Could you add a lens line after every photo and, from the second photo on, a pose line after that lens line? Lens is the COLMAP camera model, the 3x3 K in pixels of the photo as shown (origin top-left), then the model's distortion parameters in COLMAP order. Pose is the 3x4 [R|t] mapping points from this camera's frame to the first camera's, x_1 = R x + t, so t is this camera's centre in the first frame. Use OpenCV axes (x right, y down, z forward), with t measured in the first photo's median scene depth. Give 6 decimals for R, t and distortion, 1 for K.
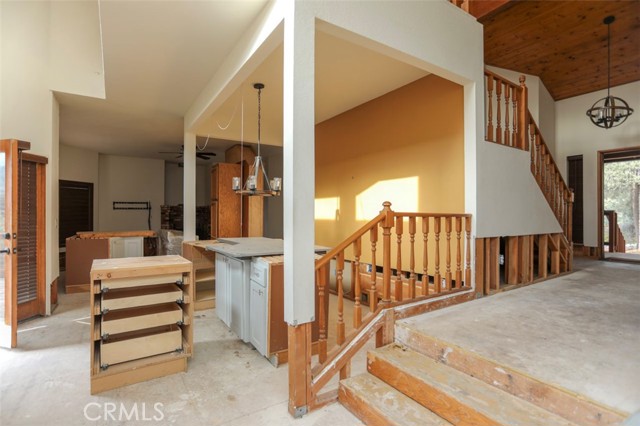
lens RADIAL K [[322.1, 0, 317.3], [0, 322.1, 212.7], [0, 0, 1]] dist [-0.035755, 0.015422]
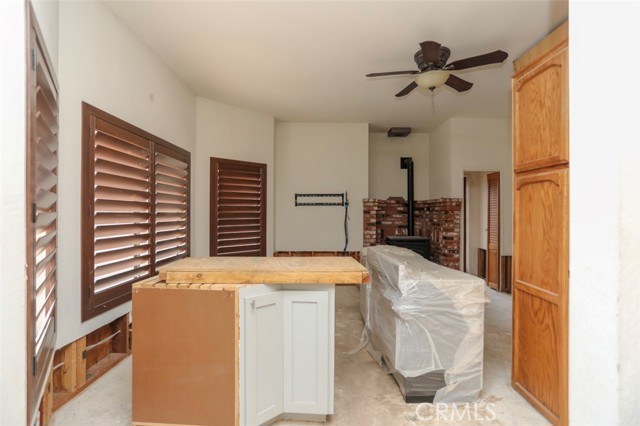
lens RADIAL K [[312.2, 0, 318.4], [0, 312.2, 213.8], [0, 0, 1]] dist [-0.037528, 0.017870]
pose [[0.845885, 0.002053, -0.533361, -0.701571], [0.000602, 0.999988, 0.004805, 0.006488], [0.533364, -0.004386, 0.845874, 1.300734]]
